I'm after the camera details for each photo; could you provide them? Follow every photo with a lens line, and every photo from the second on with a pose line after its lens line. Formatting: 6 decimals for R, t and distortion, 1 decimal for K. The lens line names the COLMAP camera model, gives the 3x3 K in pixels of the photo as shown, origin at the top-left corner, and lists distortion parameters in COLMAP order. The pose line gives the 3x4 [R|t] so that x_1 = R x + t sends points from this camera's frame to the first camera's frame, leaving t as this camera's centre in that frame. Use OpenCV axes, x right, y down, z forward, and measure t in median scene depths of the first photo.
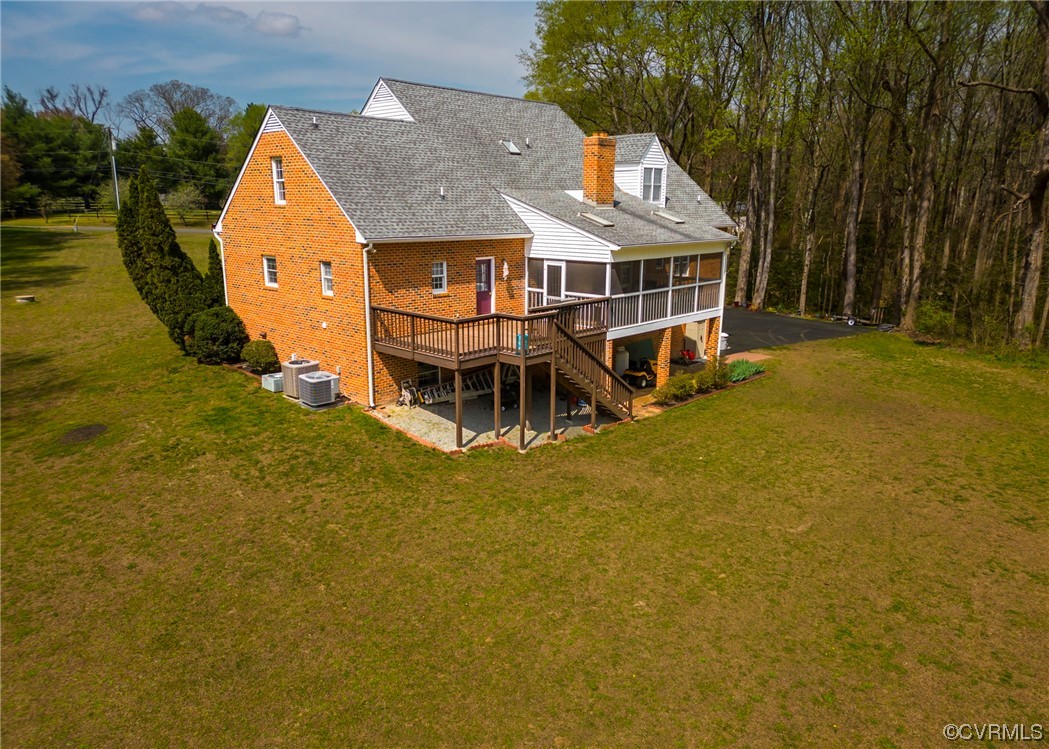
lens RADIAL K [[723.6, 0, 524.5], [0, 723.6, 374.5], [0, 0, 1]] dist [0.008681, 0.000230]
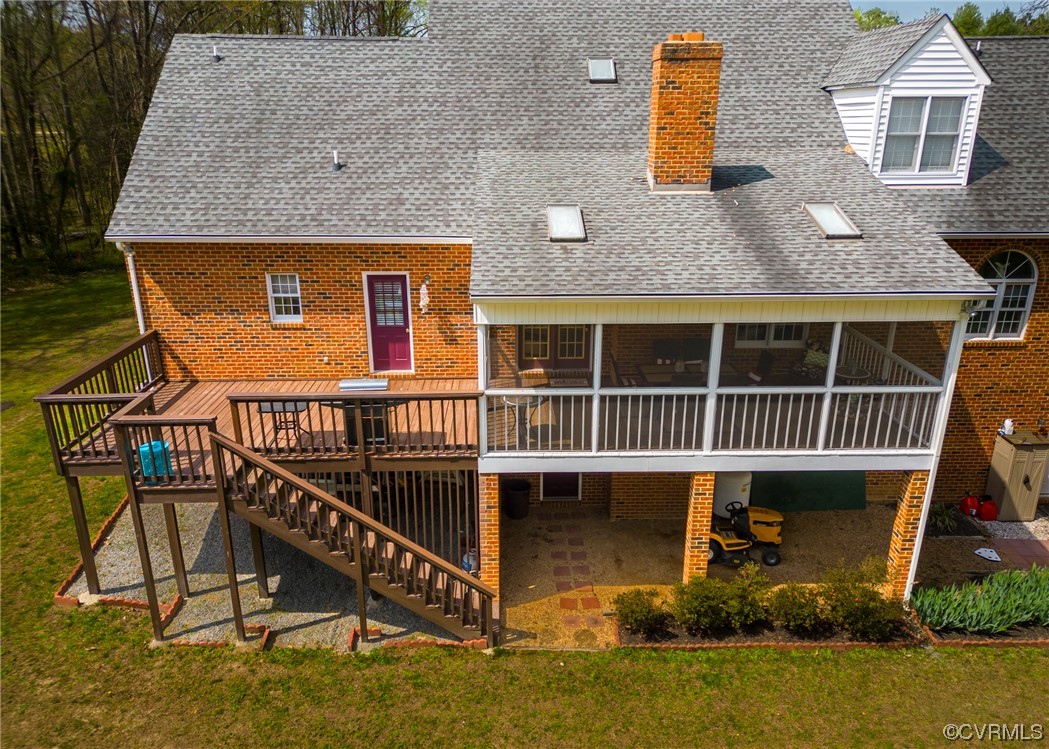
lens RADIAL K [[723.6, 0, 524.5], [0, 723.6, 374.5], [0, 0, 1]] dist [0.008681, 0.000230]
pose [[0.707691, 0.223235, -0.670327, 0.430840], [-0.160590, 0.974762, 0.155078, -0.185796], [0.688029, -0.002099, 0.725680, 0.635685]]
